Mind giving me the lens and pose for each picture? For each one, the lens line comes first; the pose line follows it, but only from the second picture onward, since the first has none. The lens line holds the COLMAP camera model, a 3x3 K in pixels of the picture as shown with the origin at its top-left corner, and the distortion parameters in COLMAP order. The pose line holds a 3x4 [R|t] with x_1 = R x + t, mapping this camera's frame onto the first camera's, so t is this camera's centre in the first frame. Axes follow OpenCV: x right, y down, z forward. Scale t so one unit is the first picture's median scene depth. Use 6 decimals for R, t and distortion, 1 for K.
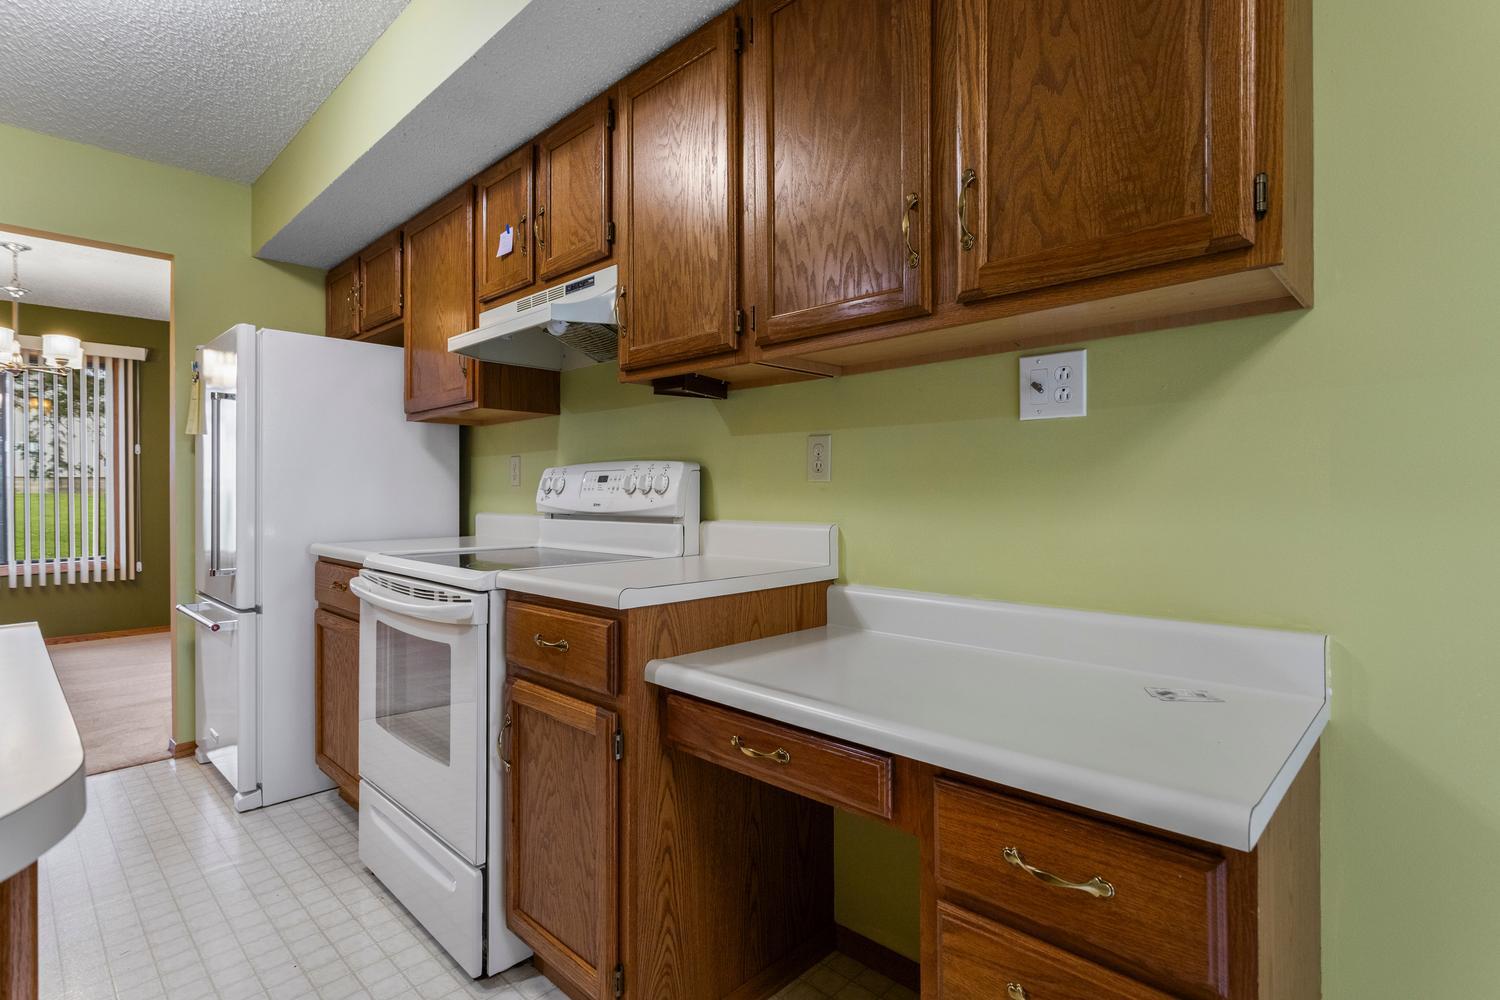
lens RADIAL K [[732.7, 0, 750.0], [0, 732.7, 500.0], [0, 0, 1]] dist [0.000286, 0.000201]
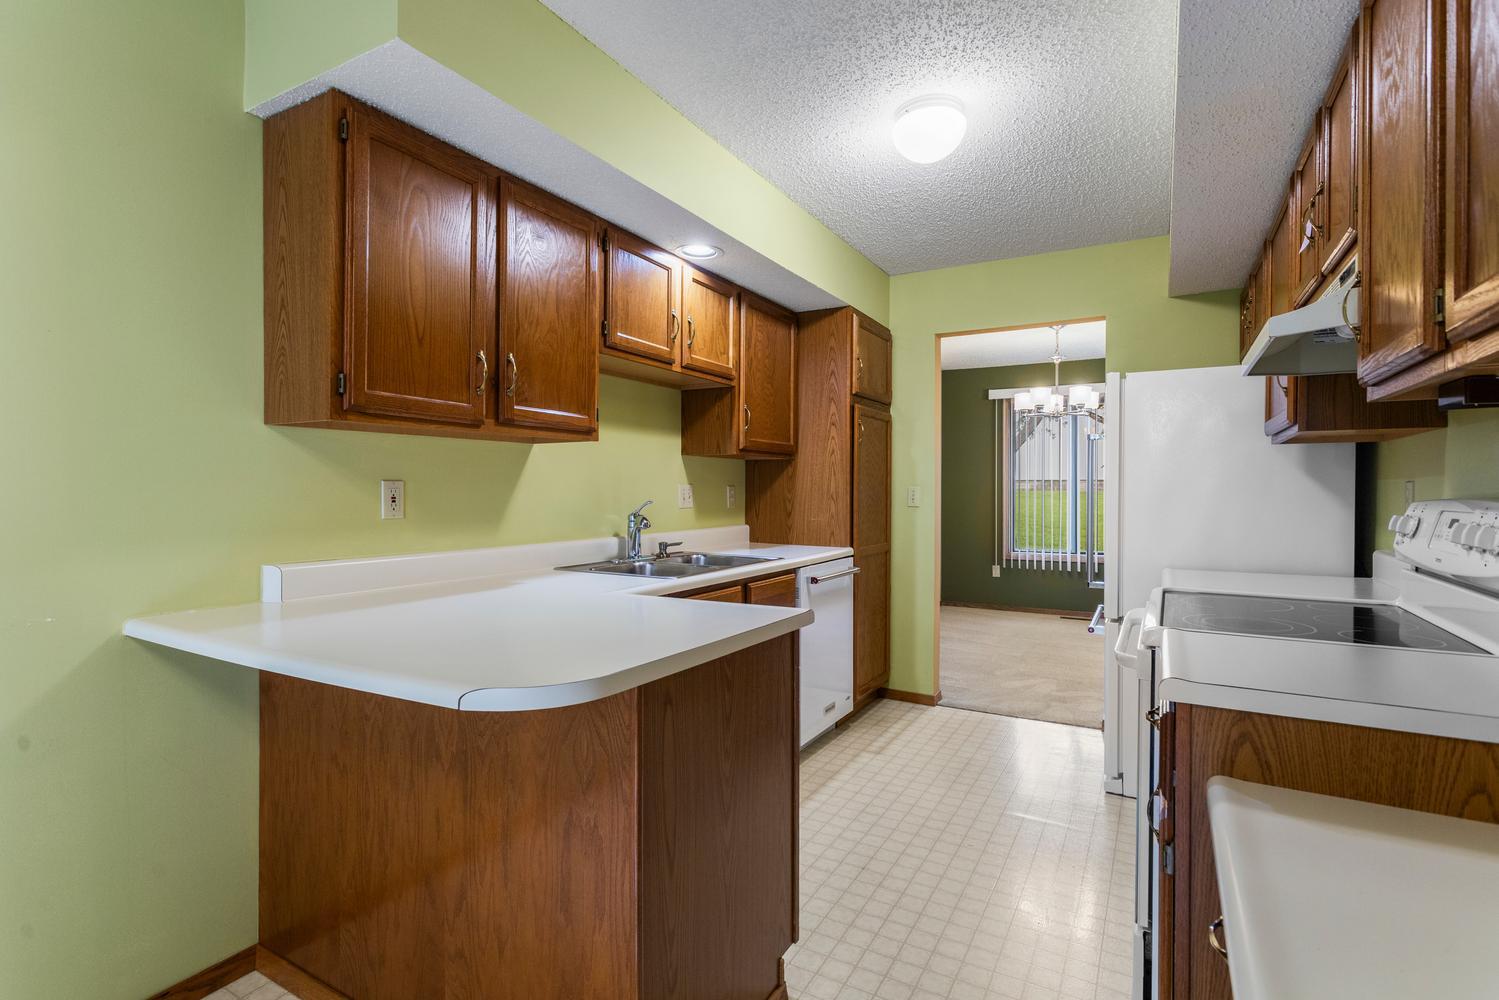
lens RADIAL K [[732.2, 0, 749.5], [0, 732.2, 500.0], [0, 0, 1]] dist [0.000286, 0.000201]
pose [[0.234439, 0.020395, -0.971917, 0.252302], [-0.011737, 0.999766, 0.018148, -0.044794], [0.972060, 0.007153, 0.234624, 0.147676]]
